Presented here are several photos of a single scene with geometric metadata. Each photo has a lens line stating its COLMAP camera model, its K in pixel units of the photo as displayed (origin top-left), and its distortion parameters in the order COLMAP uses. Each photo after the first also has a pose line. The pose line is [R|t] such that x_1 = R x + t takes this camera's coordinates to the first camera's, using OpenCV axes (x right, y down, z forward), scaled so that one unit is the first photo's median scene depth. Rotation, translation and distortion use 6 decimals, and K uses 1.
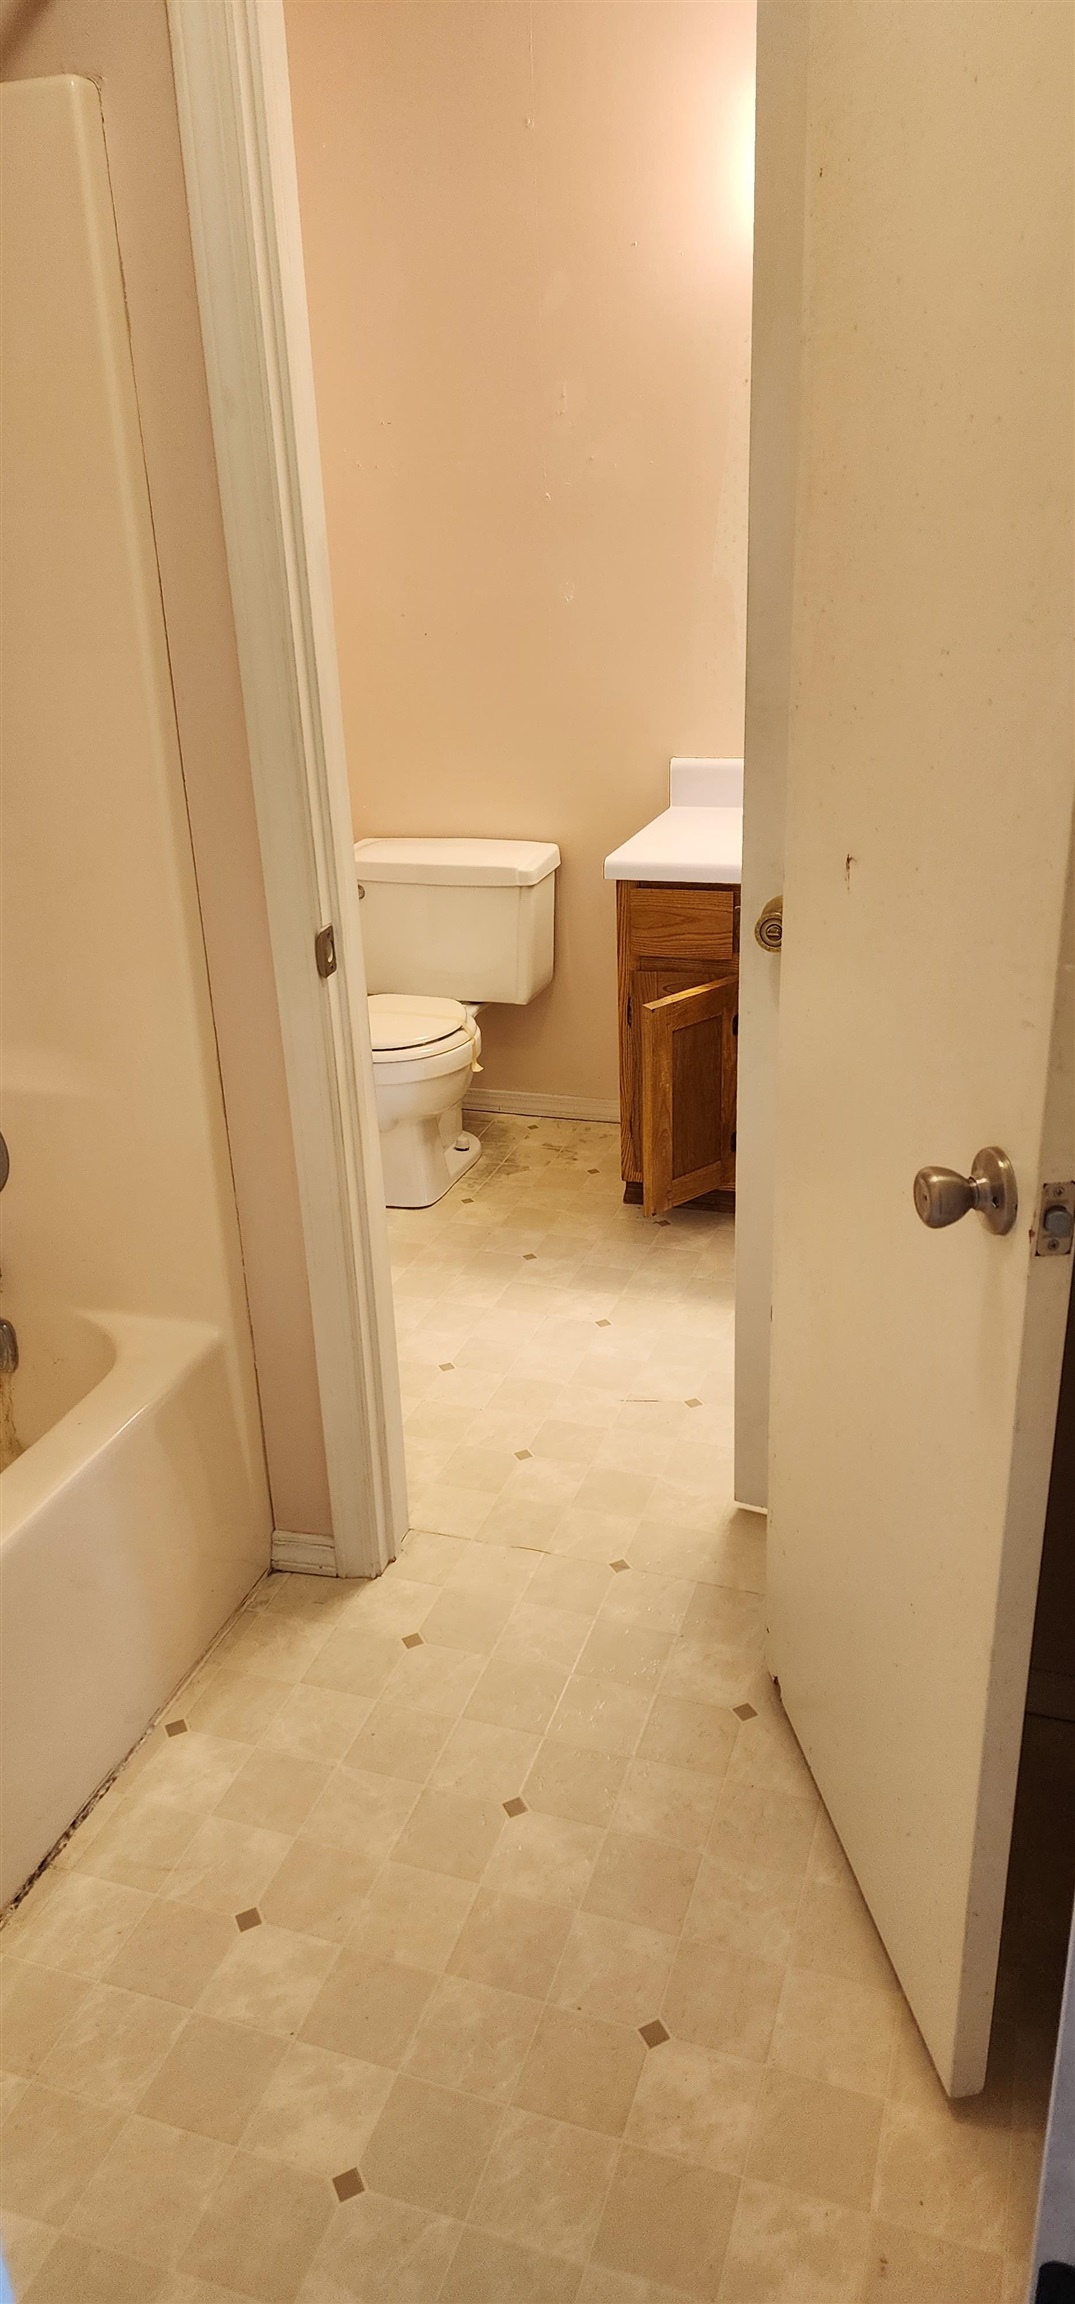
lens RADIAL K [[1520.2, 0, 533.1], [0, 1520.2, 1145.0], [0, 0, 1]] dist [0.081569, -0.076871]
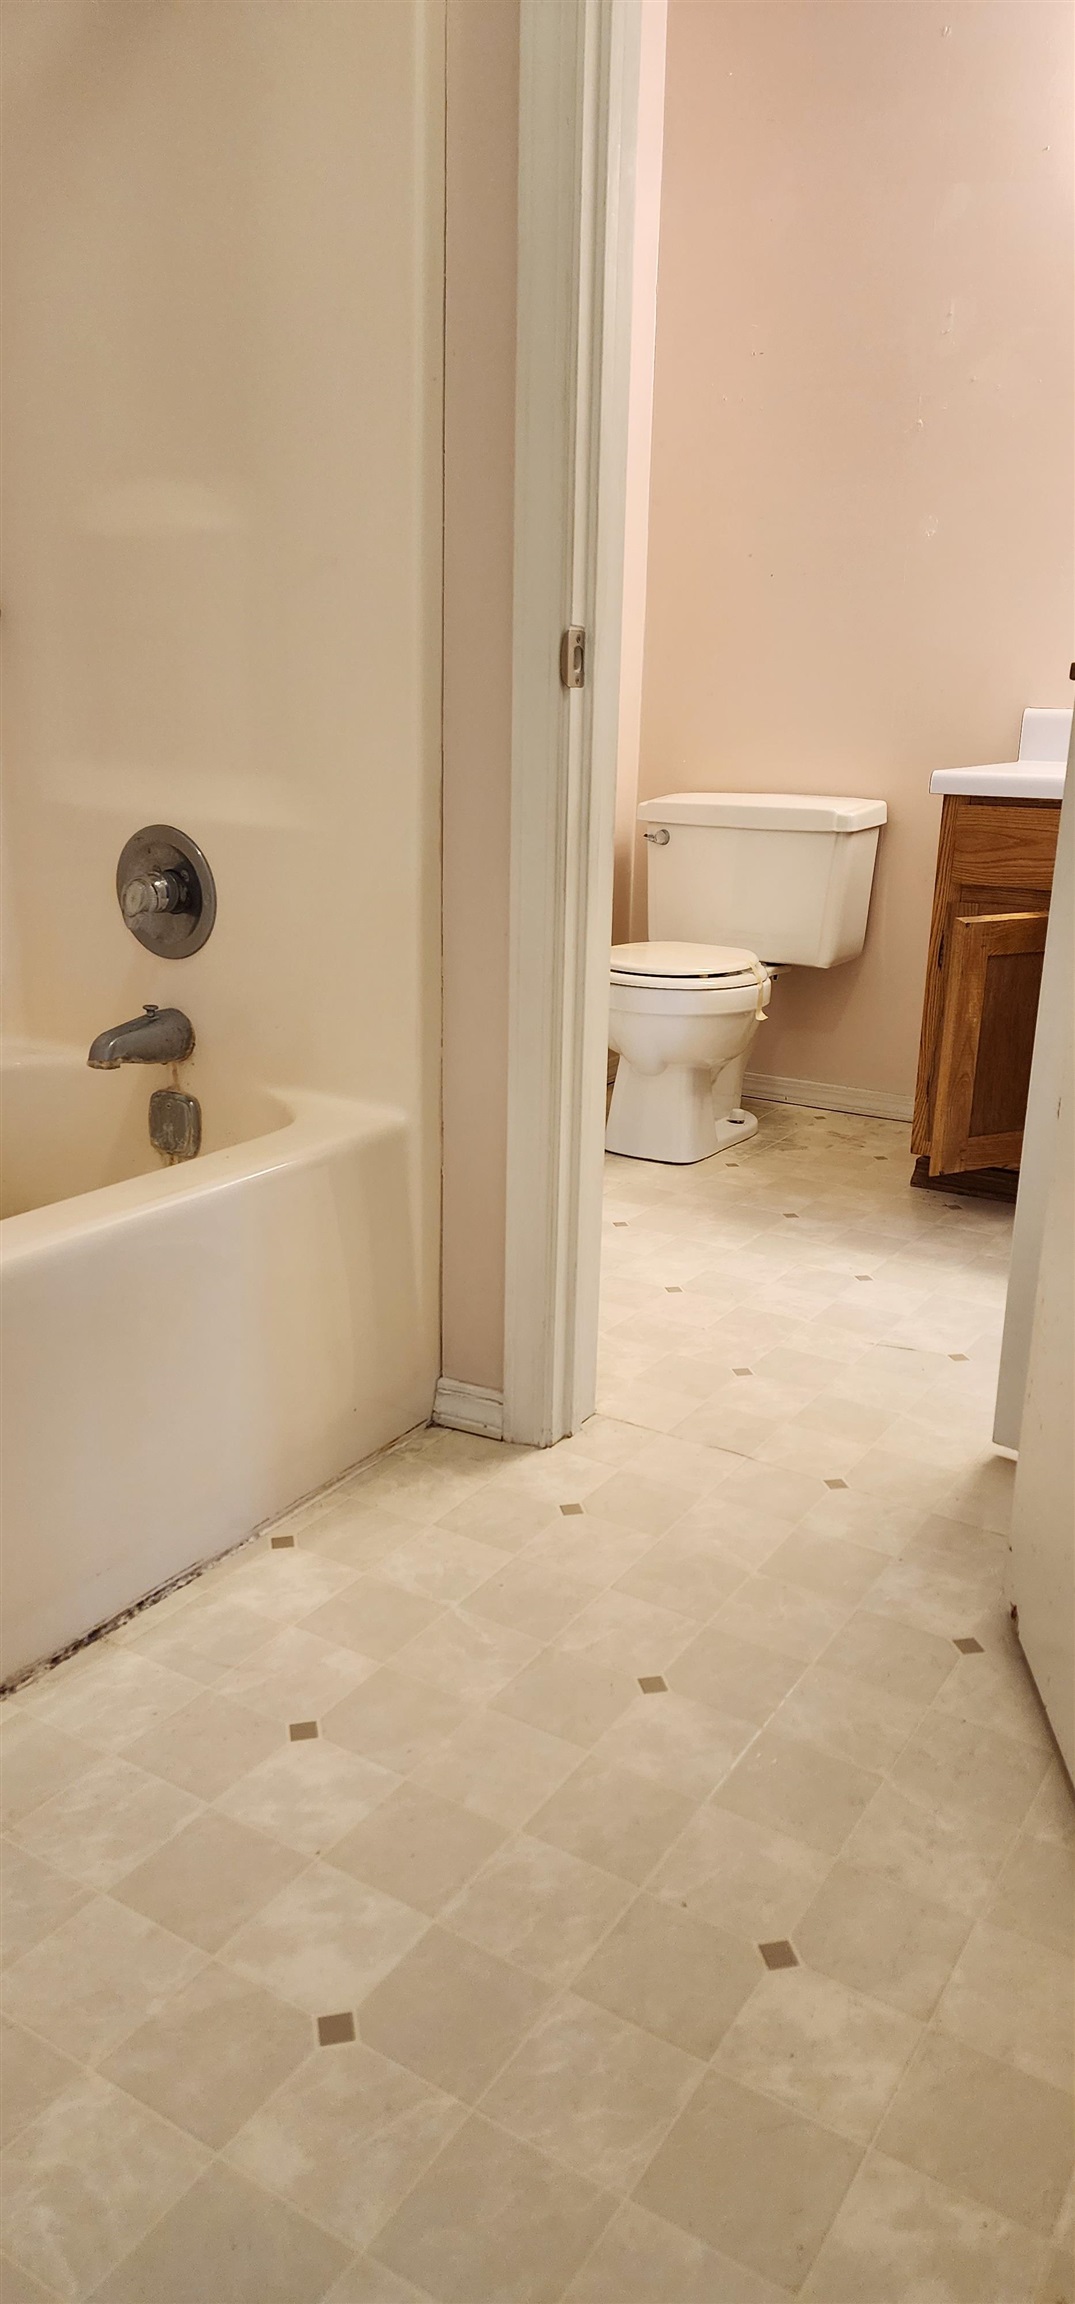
lens RADIAL K [[1520.2, 0, 552.9], [0, 1520.2, 1145.3], [0, 0, 1]] dist [0.081569, -0.076871]
pose [[0.972076, 0.121246, -0.200918, 0.060171], [-0.141423, 0.985916, -0.089267, 0.221009], [0.187265, 0.115189, 0.975532, 0.175936]]
